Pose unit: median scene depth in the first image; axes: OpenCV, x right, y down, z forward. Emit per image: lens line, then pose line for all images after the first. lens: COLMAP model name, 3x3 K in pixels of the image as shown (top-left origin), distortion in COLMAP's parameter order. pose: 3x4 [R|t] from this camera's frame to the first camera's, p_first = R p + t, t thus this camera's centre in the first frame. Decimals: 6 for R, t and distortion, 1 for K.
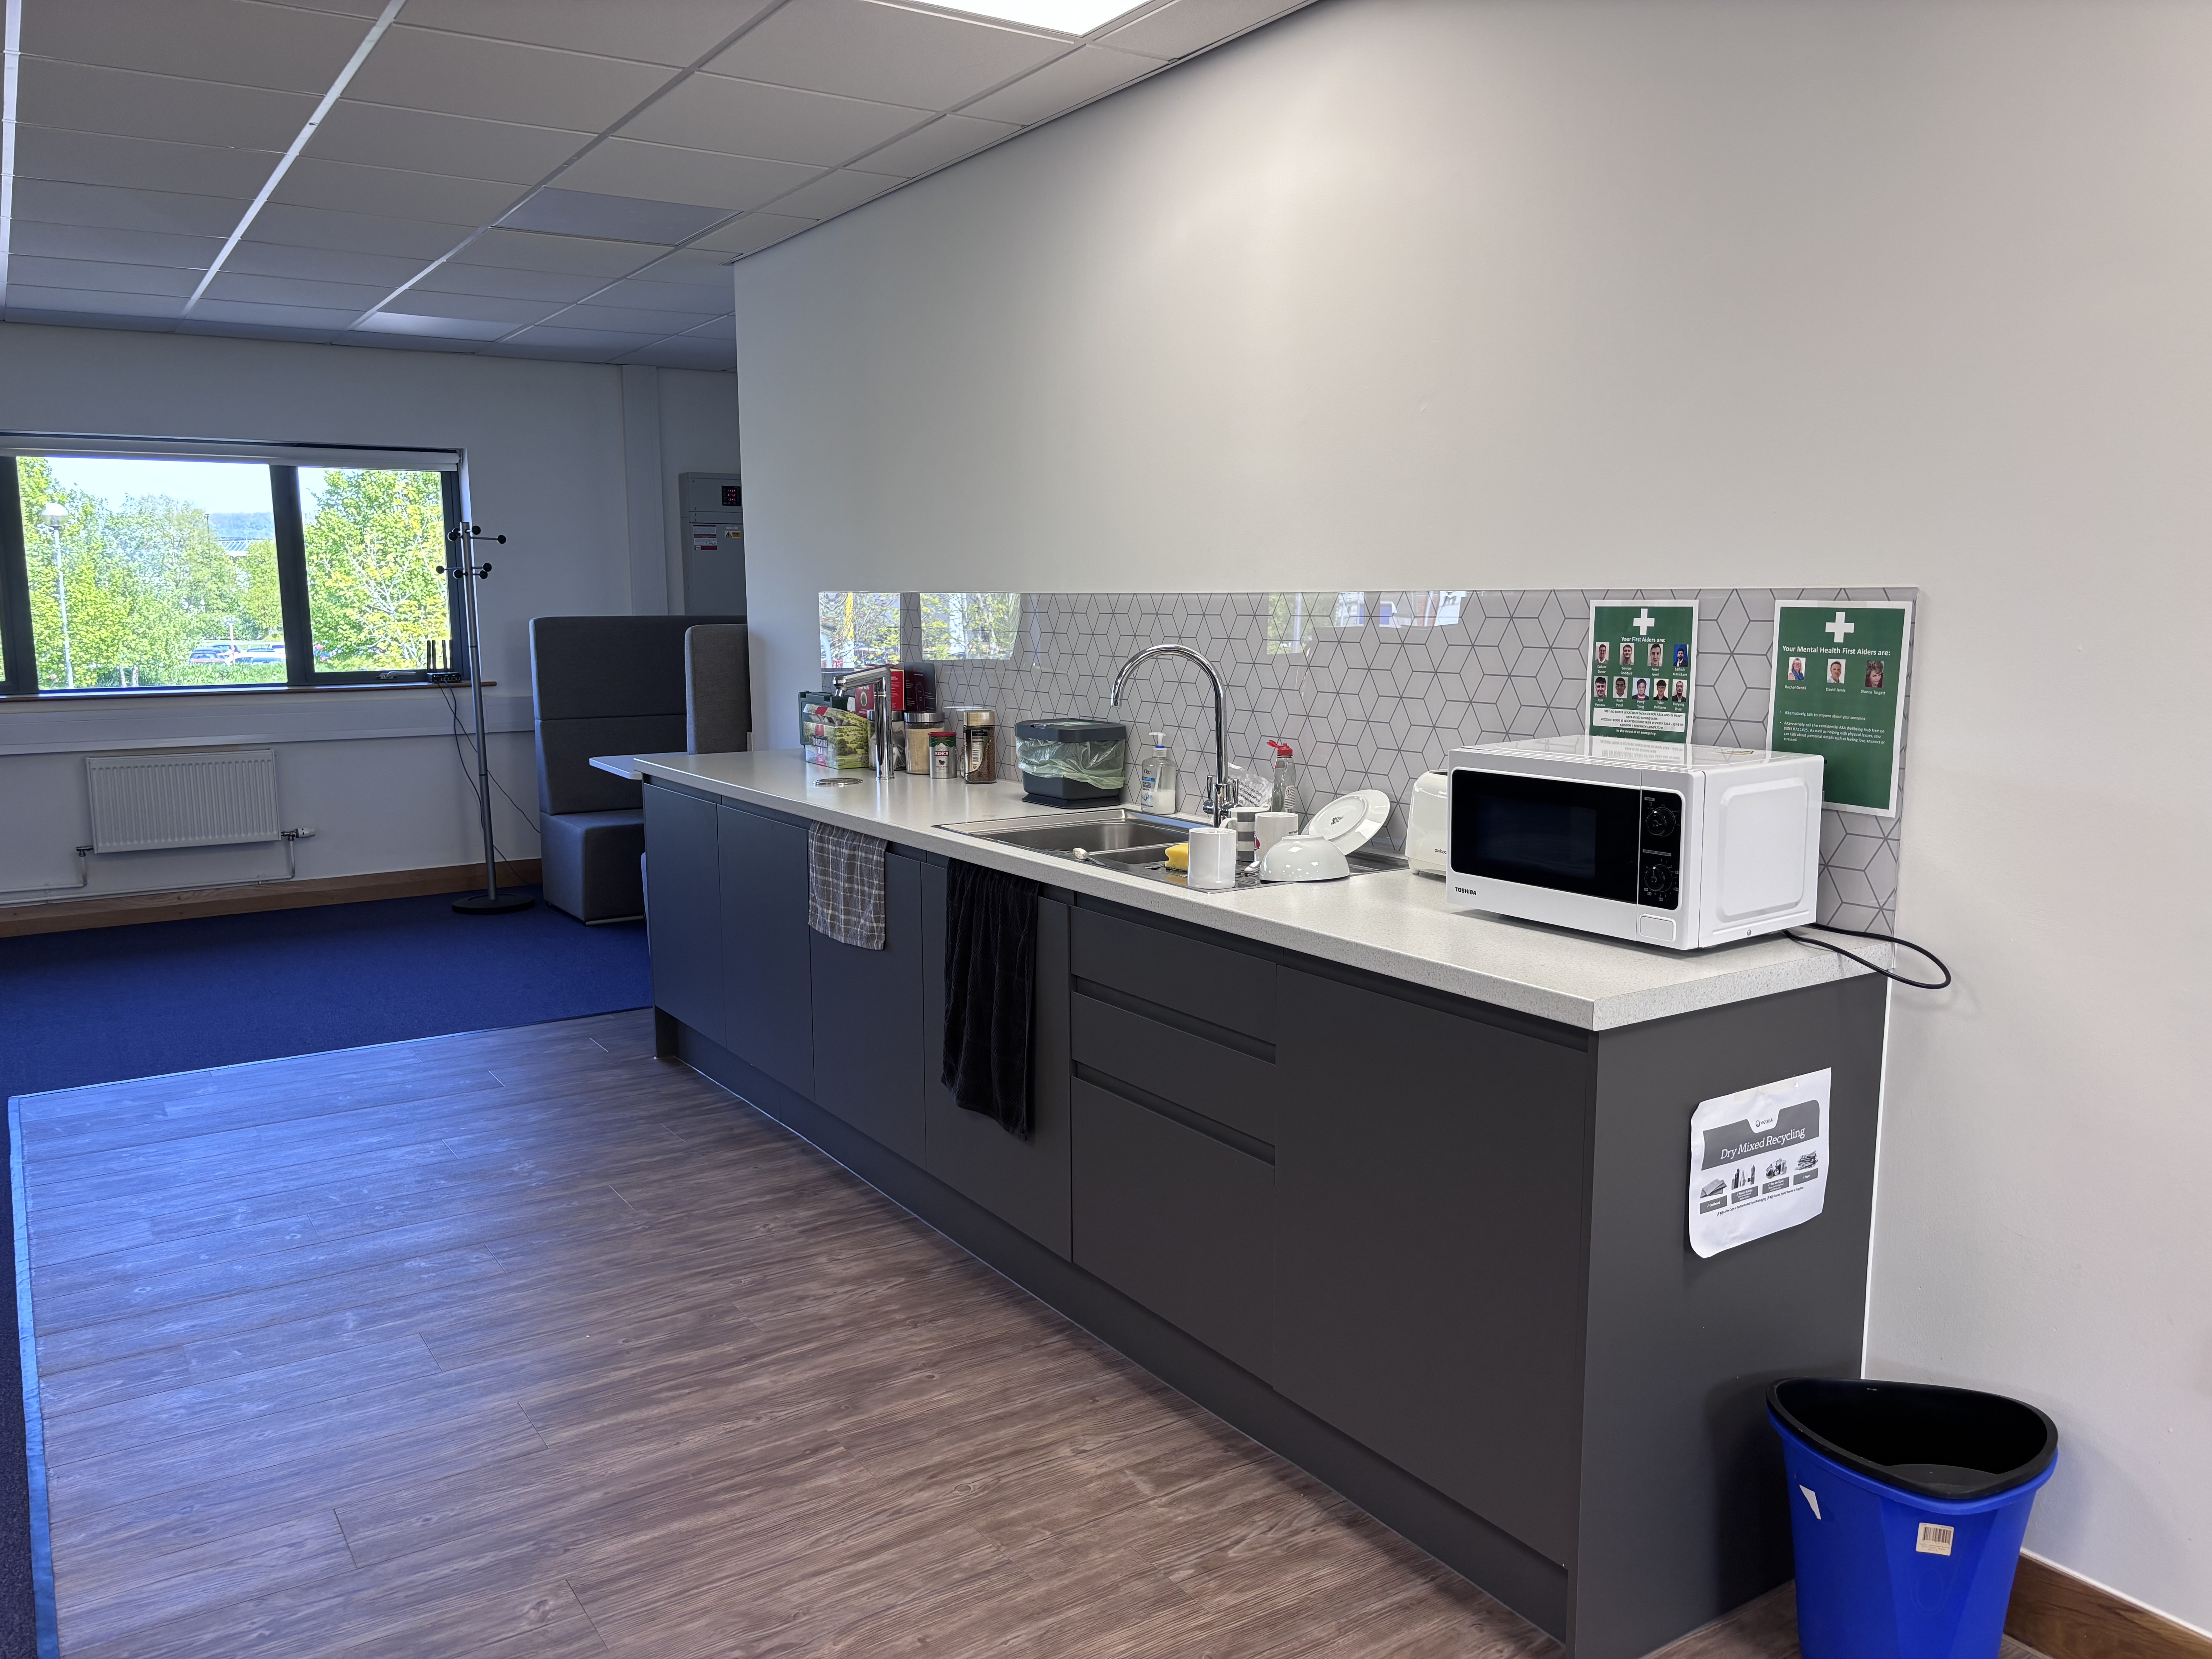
lens RADIAL K [[1688.6, 0, 1106.0], [0, 1688.6, 829.5], [0, 0, 1]] dist [-0.019800, 0.052132]
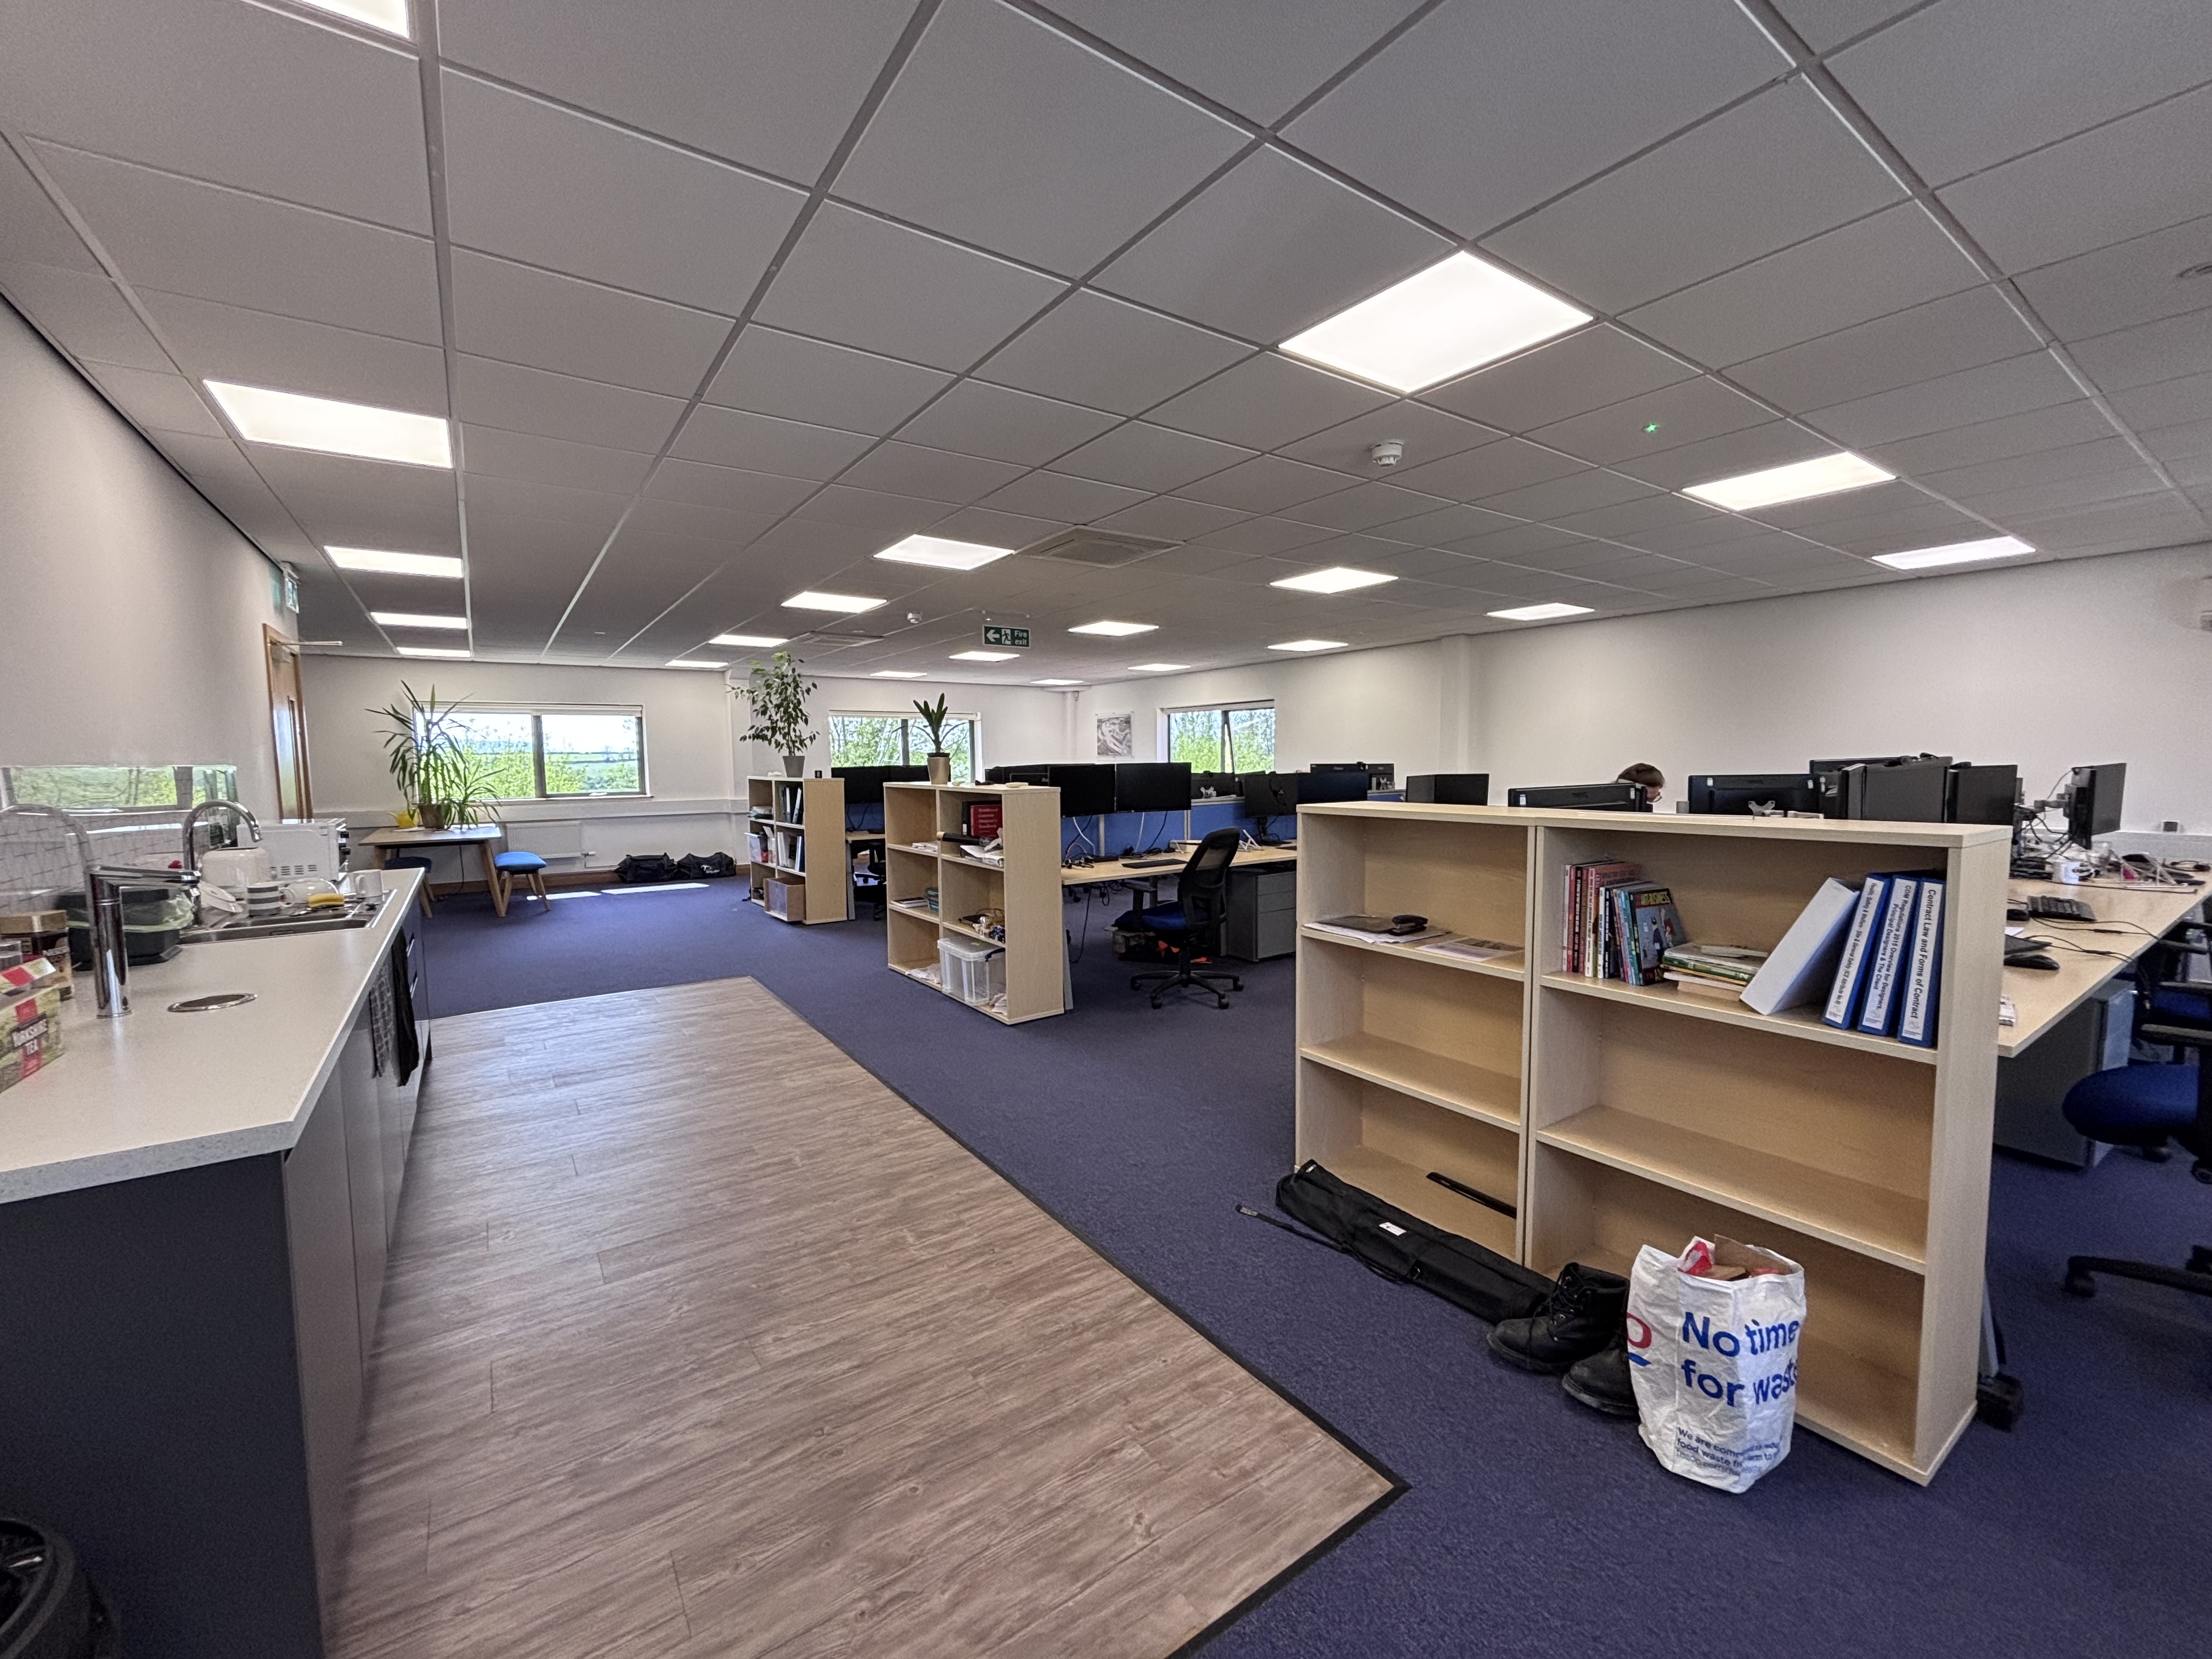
lens RADIAL K [[899.9, 0, 1106.0], [0, 899.9, 829.5], [0, 0, 1]] dist [-0.002369, -0.000117]
pose [[-0.999617, 0.013458, -0.024187, -1.096395], [0.007831, 0.975638, 0.219246, -0.377609], [0.026549, 0.218973, -0.975370, 2.694647]]
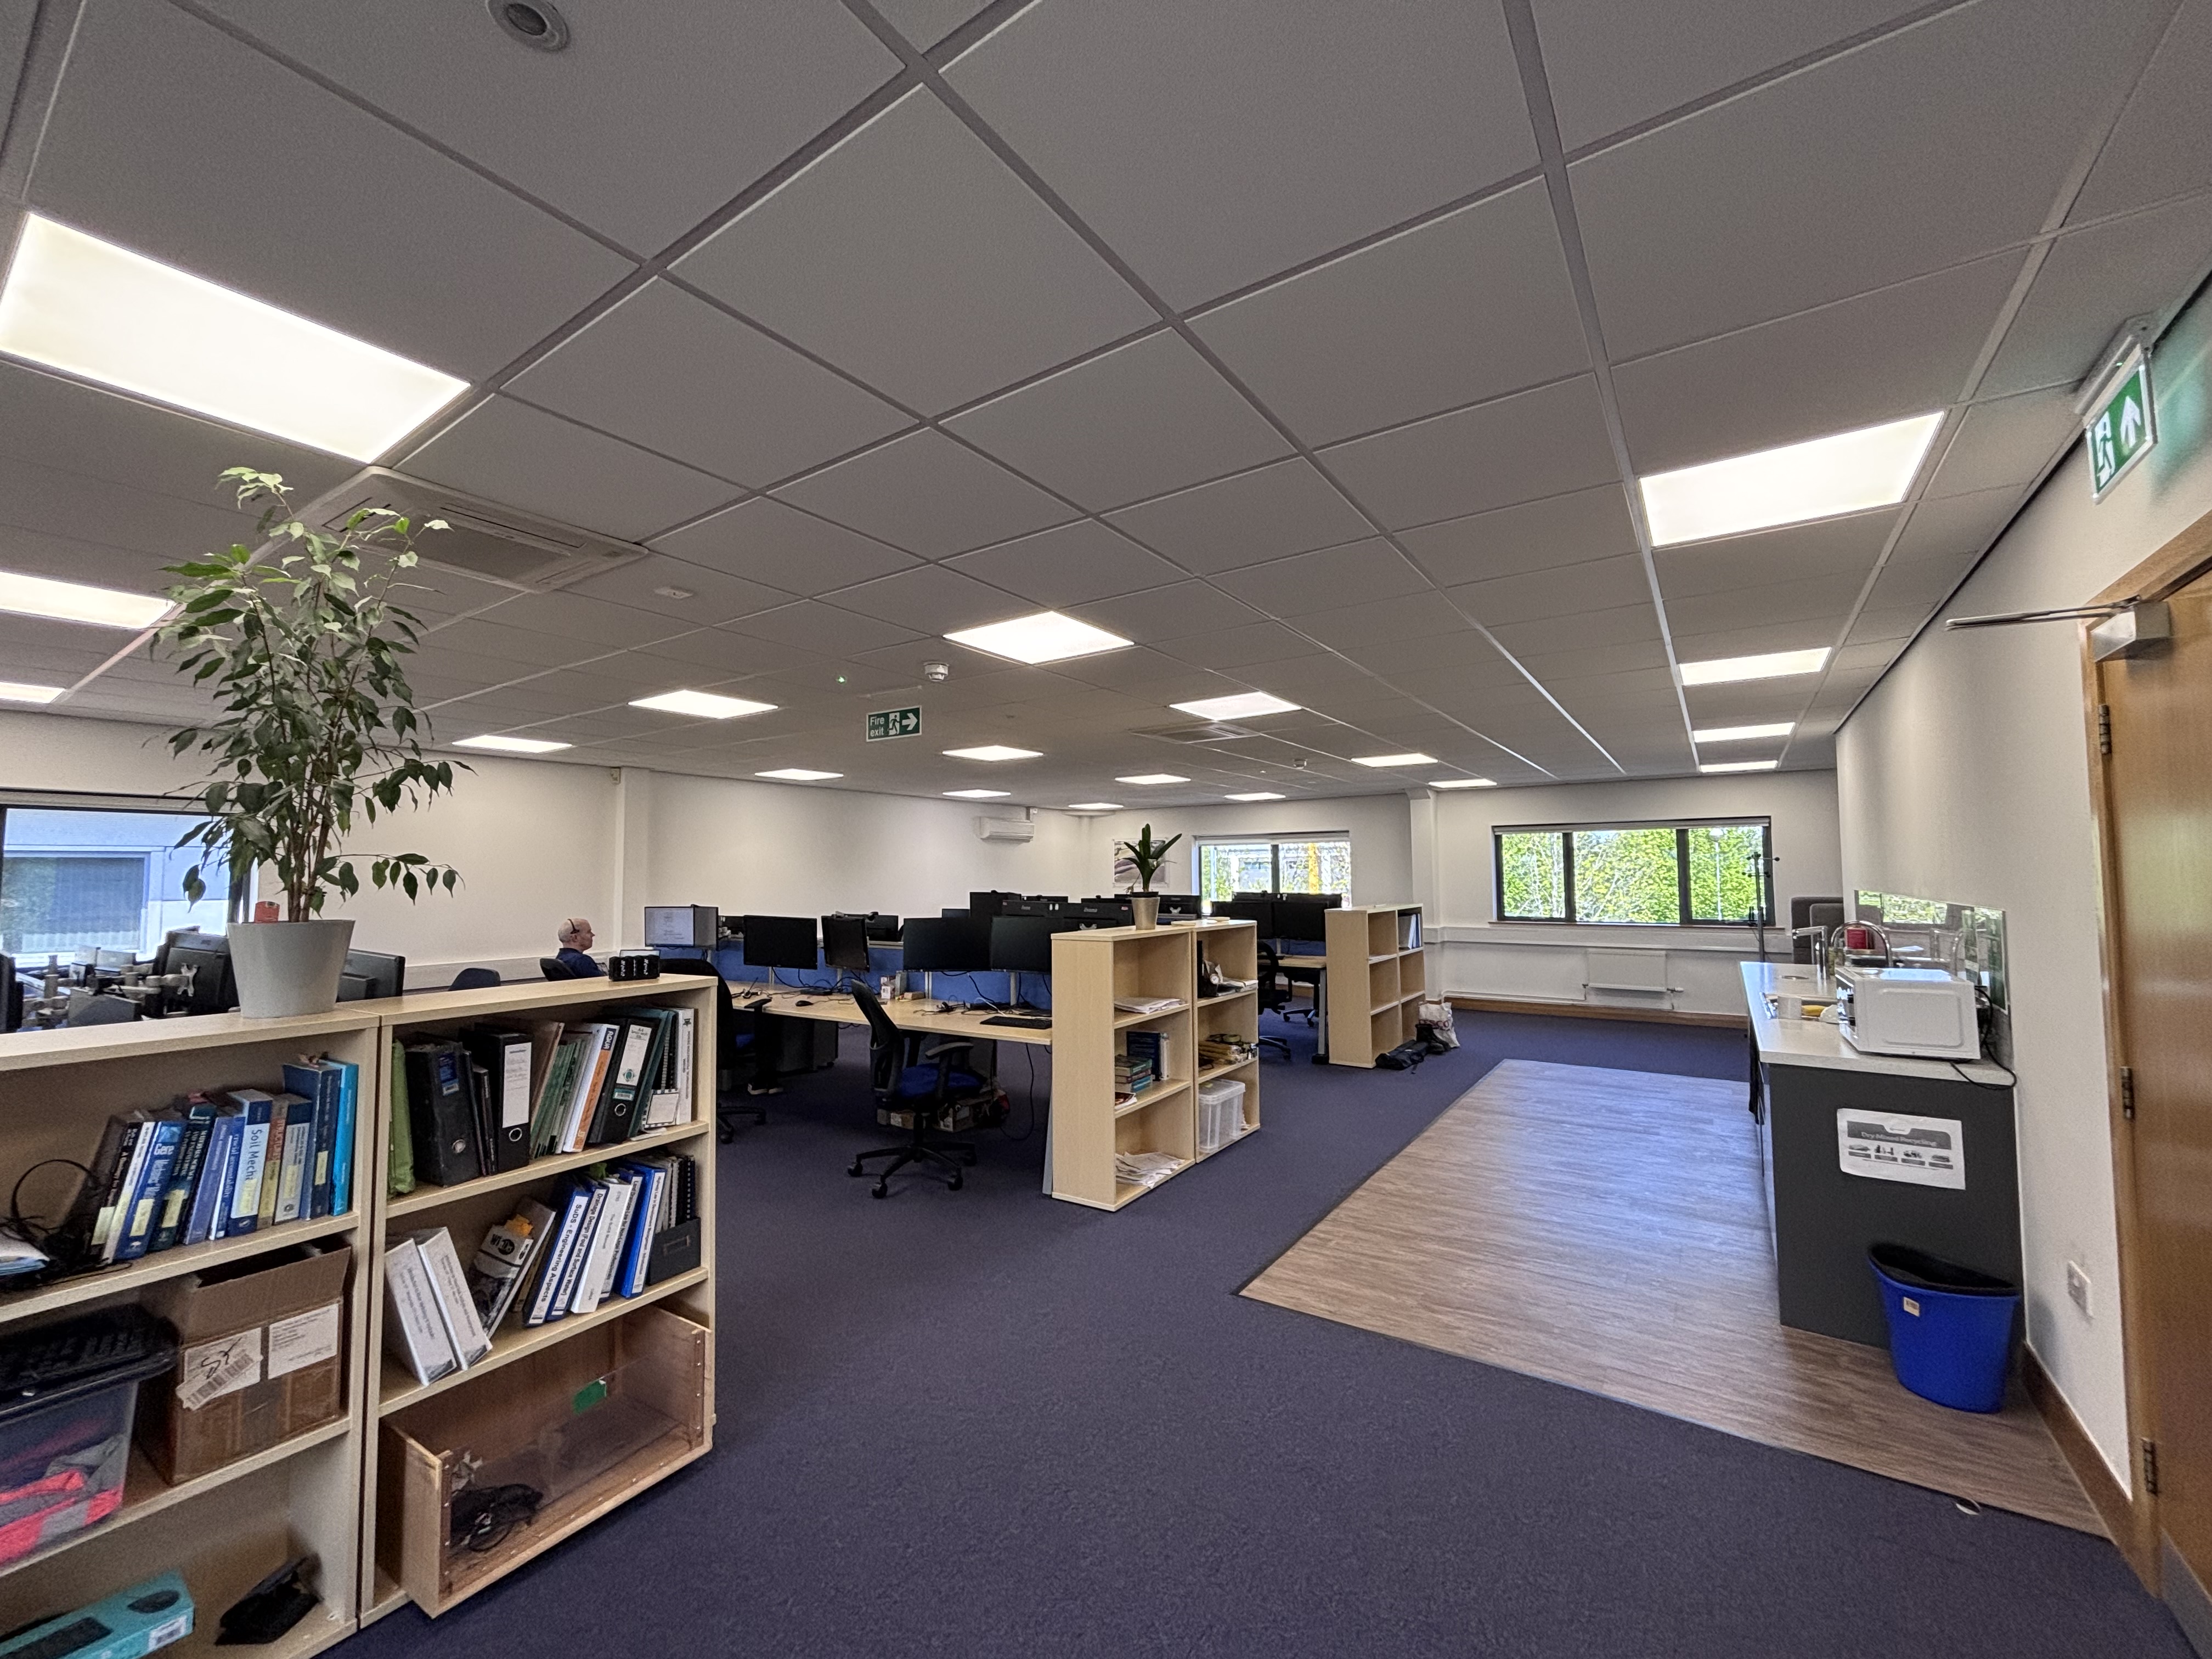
lens RADIAL K [[899.9, 0, 1106.0], [0, 899.9, 829.5], [0, 0, 1]] dist [-0.002369, -0.000117]
pose [[0.377320, -0.049718, -0.924747, 1.152766], [-0.118192, 0.987807, -0.101334, 0.013399], [0.918510, 0.147533, 0.366843, -0.561083]]
